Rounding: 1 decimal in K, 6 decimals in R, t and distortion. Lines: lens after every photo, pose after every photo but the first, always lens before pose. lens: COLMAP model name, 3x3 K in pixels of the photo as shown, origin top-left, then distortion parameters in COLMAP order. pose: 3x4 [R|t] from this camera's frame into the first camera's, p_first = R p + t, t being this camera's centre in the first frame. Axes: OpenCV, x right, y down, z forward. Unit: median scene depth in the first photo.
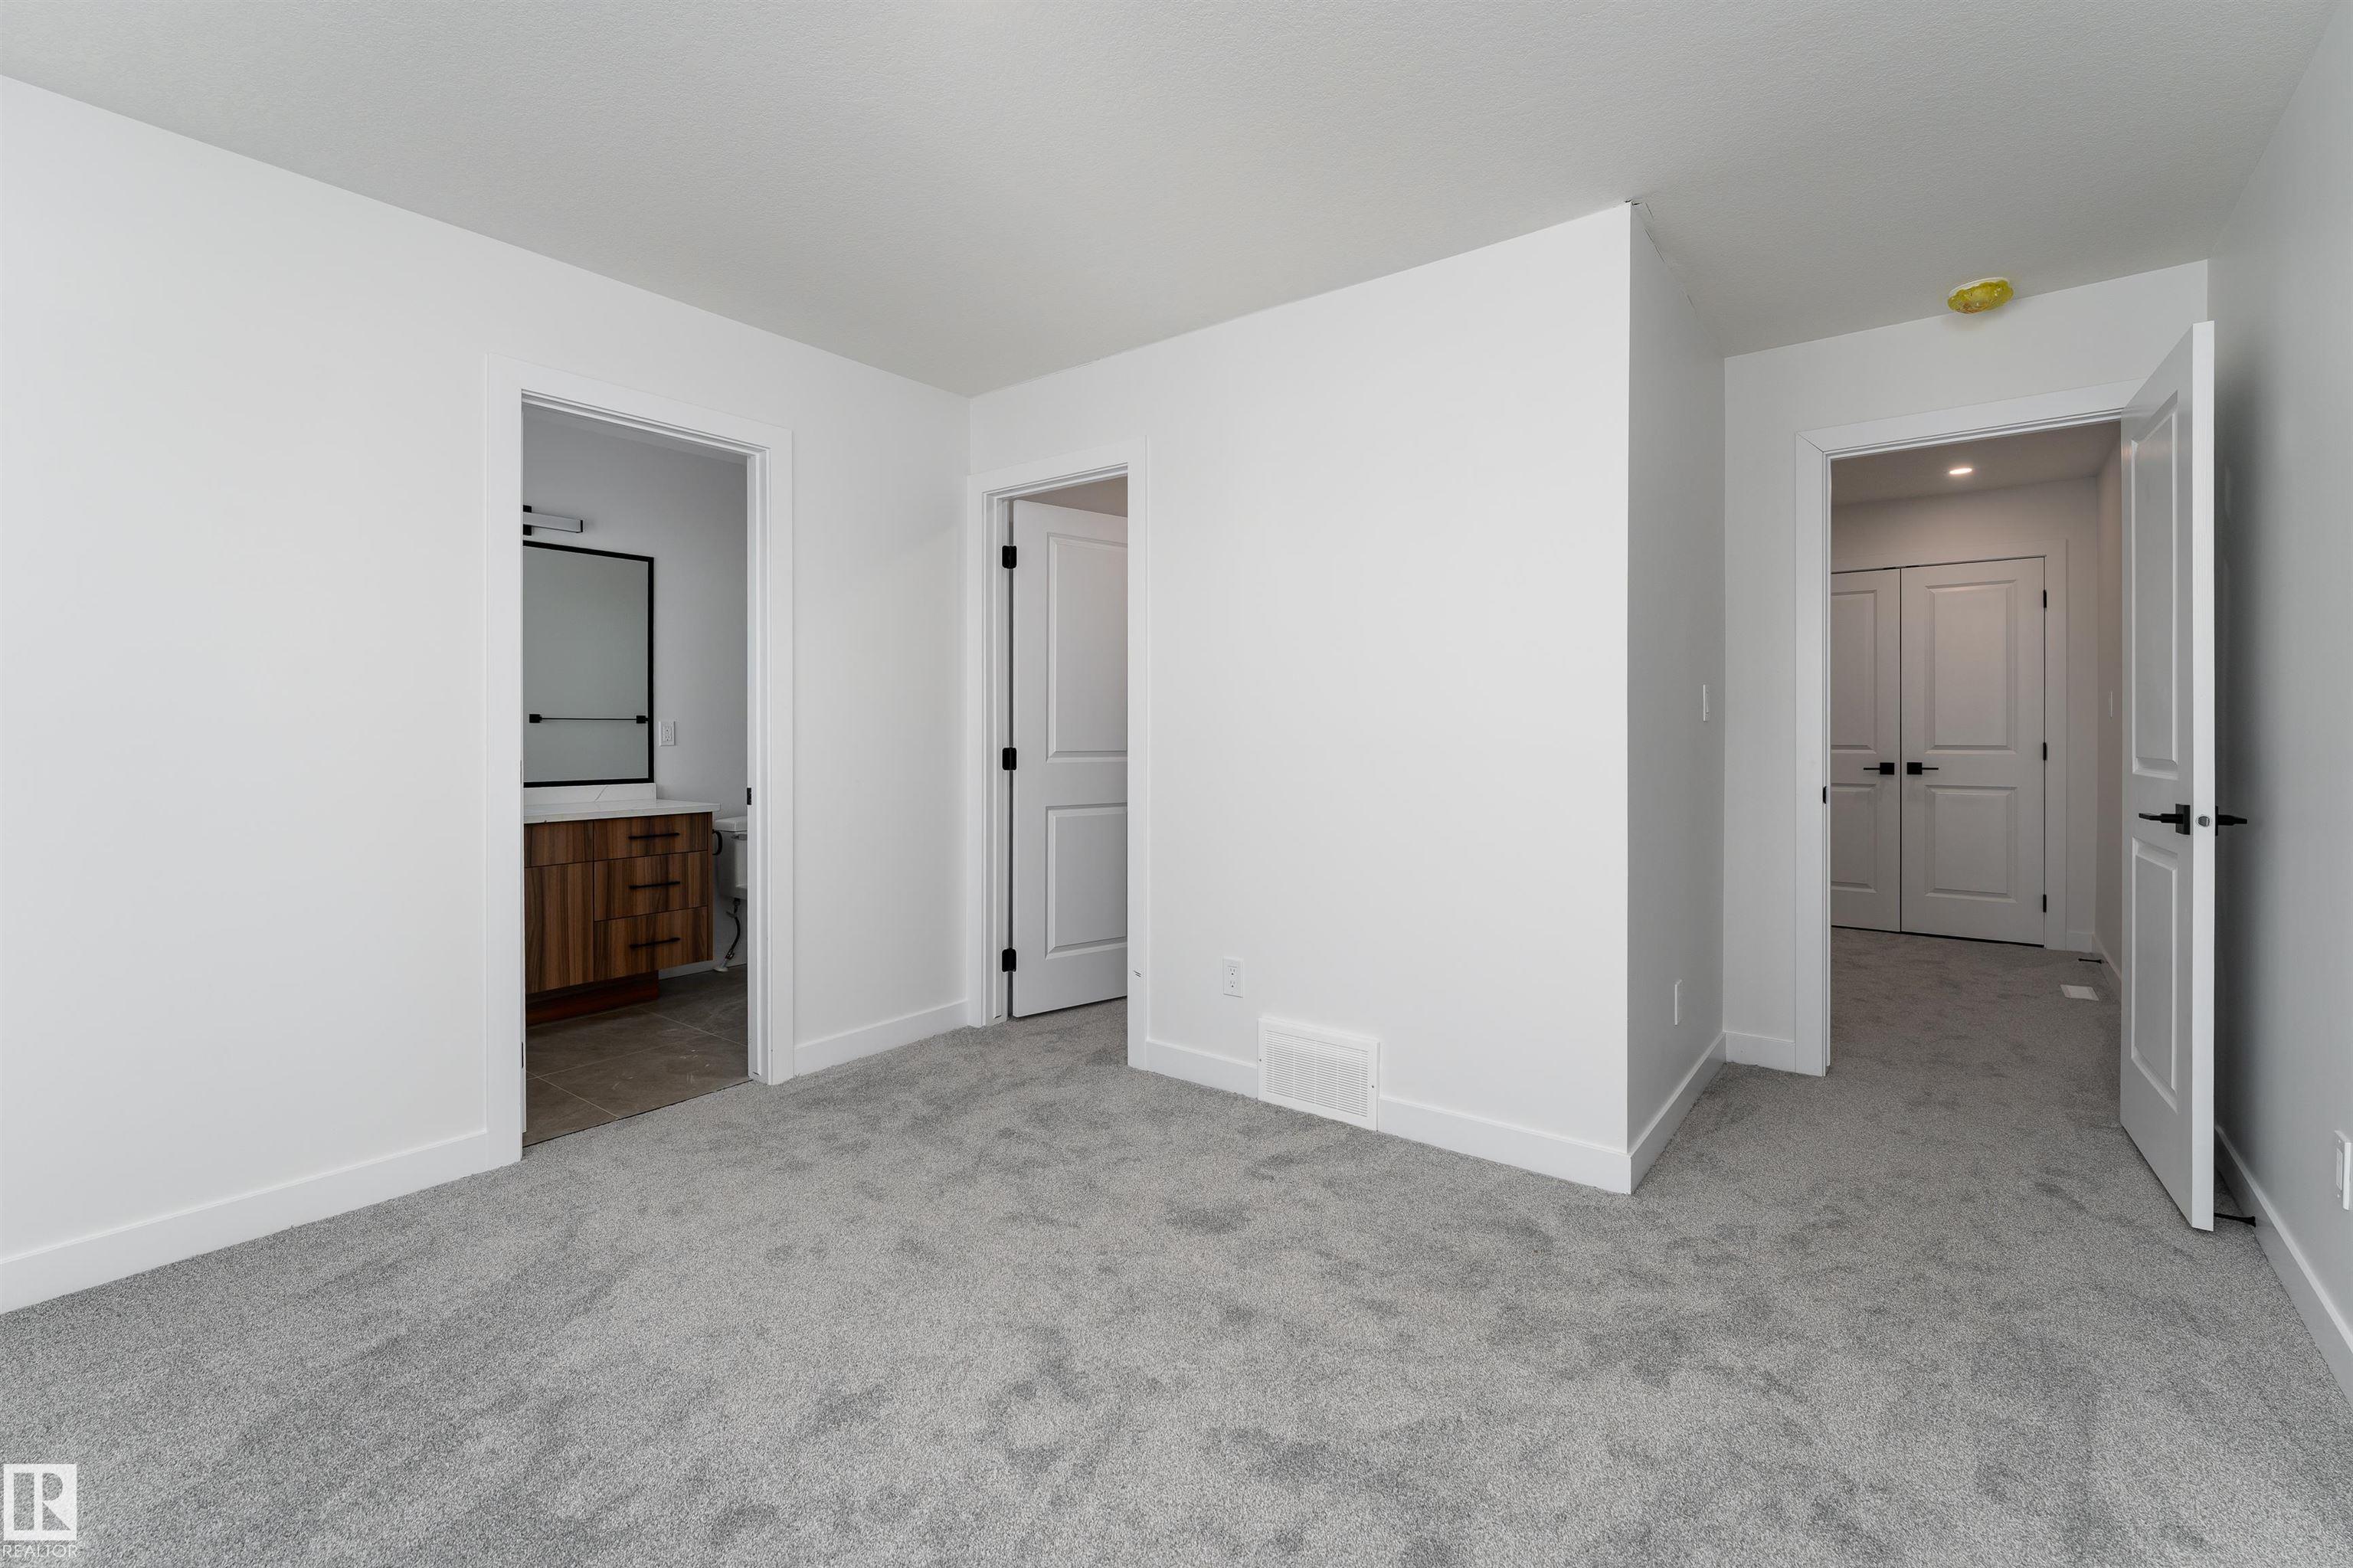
lens RADIAL K [[1036.3, 0, 1160.5], [0, 1036.3, 739.6], [0, 0, 1]] dist [-0.000775, -0.000158]
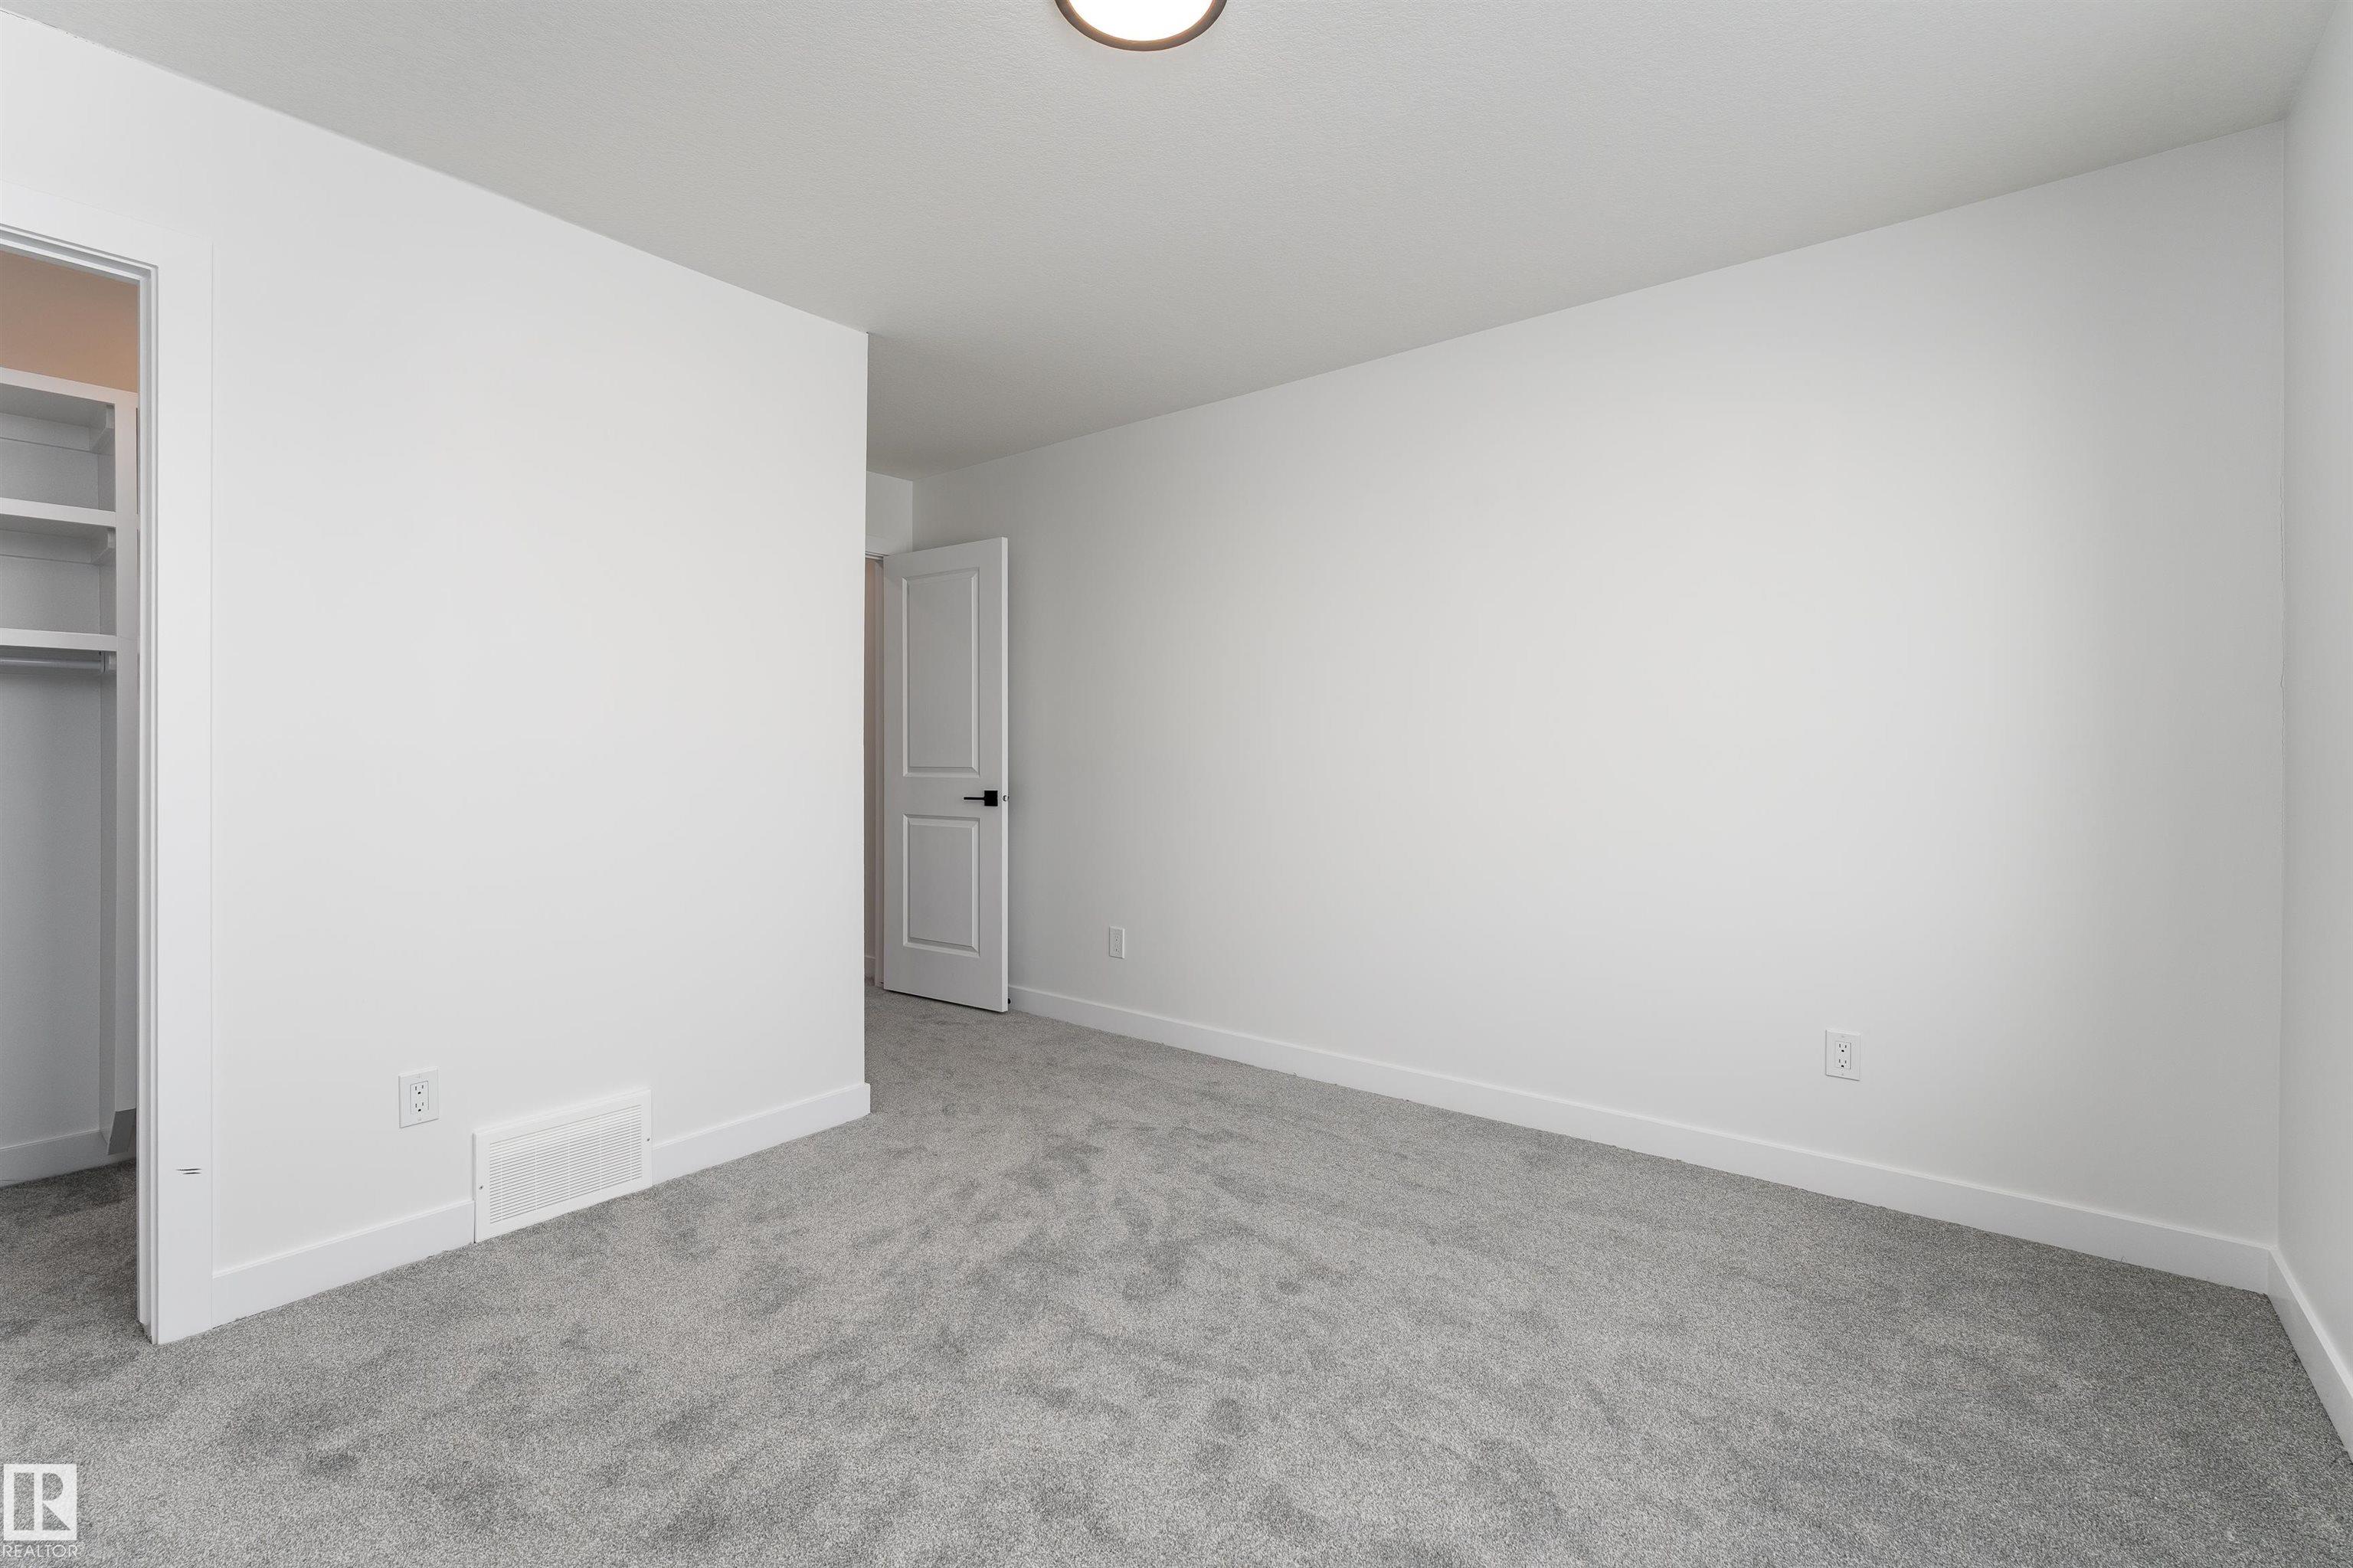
lens RADIAL K [[1036.3, 0, 1160.5], [0, 1036.3, 739.6], [0, 0, 1]] dist [-0.000775, -0.000158]
pose [[-0.000745, 0.009641, 0.999953, -0.822539], [-0.000882, 0.999953, -0.009642, -0.010911], [-0.999999, -0.000889, -0.000737, 0.633330]]
